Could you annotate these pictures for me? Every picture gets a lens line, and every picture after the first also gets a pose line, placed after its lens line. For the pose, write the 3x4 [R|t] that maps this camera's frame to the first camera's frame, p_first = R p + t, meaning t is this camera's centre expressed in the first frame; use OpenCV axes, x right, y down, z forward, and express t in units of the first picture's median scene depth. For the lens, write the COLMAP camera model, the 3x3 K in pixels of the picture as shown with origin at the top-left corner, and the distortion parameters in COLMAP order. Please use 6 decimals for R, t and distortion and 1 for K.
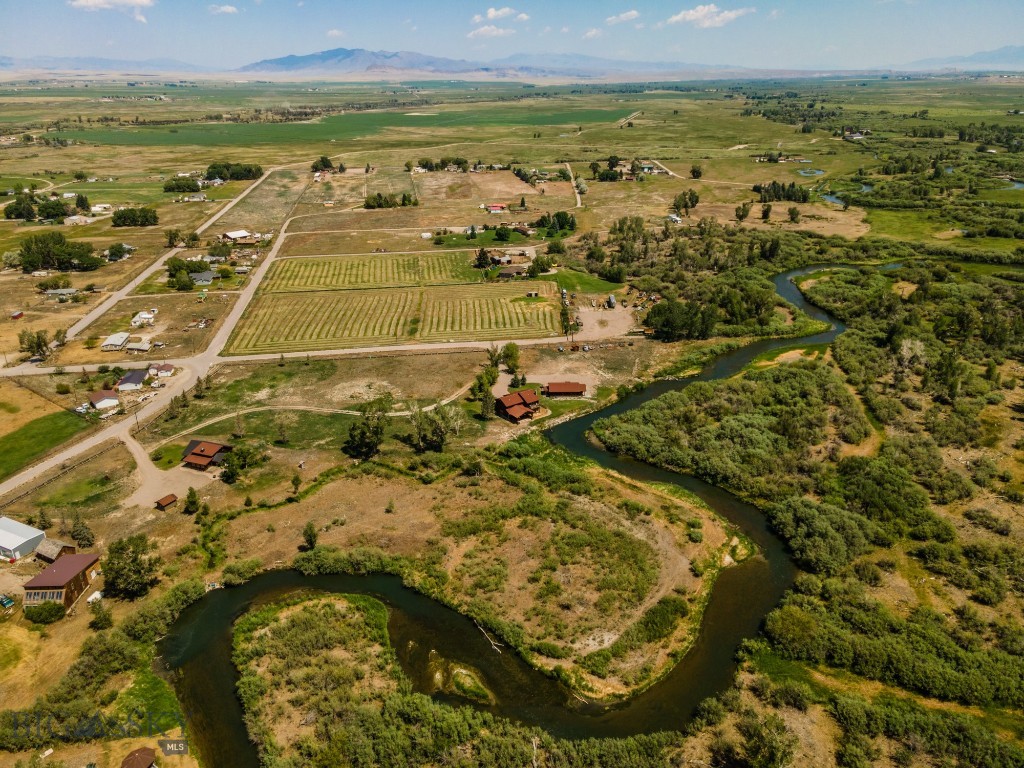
lens RADIAL K [[782.5, 0, 512.0], [0, 782.5, 384.0], [0, 0, 1]] dist [0.044374, -0.005499]
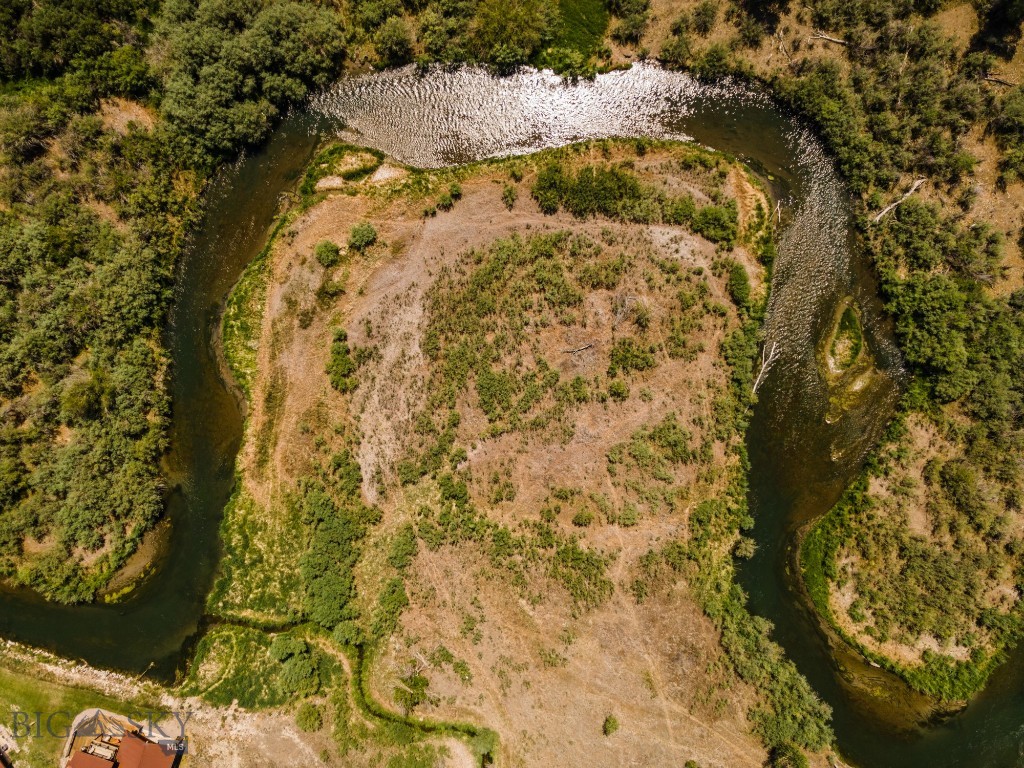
lens RADIAL K [[782.5, 0, 512.0], [0, 782.5, 384.0], [0, 0, 1]] dist [0.044374, -0.005499]
pose [[-0.585672, -0.809480, 0.041595, 0.054432], [0.326781, -0.188847, 0.926040, -0.341946], [-0.741756, 0.555948, 0.375125, 0.766717]]
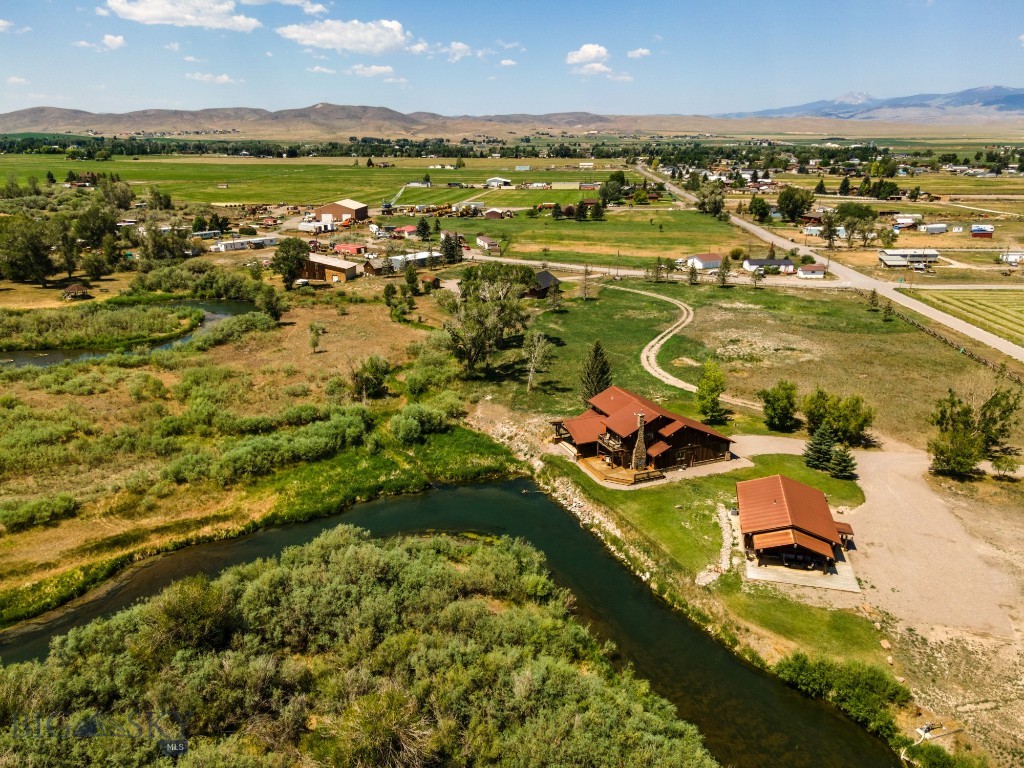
lens RADIAL K [[782.5, 0, 512.0], [0, 782.5, 384.0], [0, 0, 1]] dist [0.044374, -0.005499]
pose [[-0.237223, 0.298645, -0.924412, 0.475738], [-0.386143, 0.844183, 0.371818, -0.143895], [0.891414, 0.445159, -0.084940, 1.307808]]
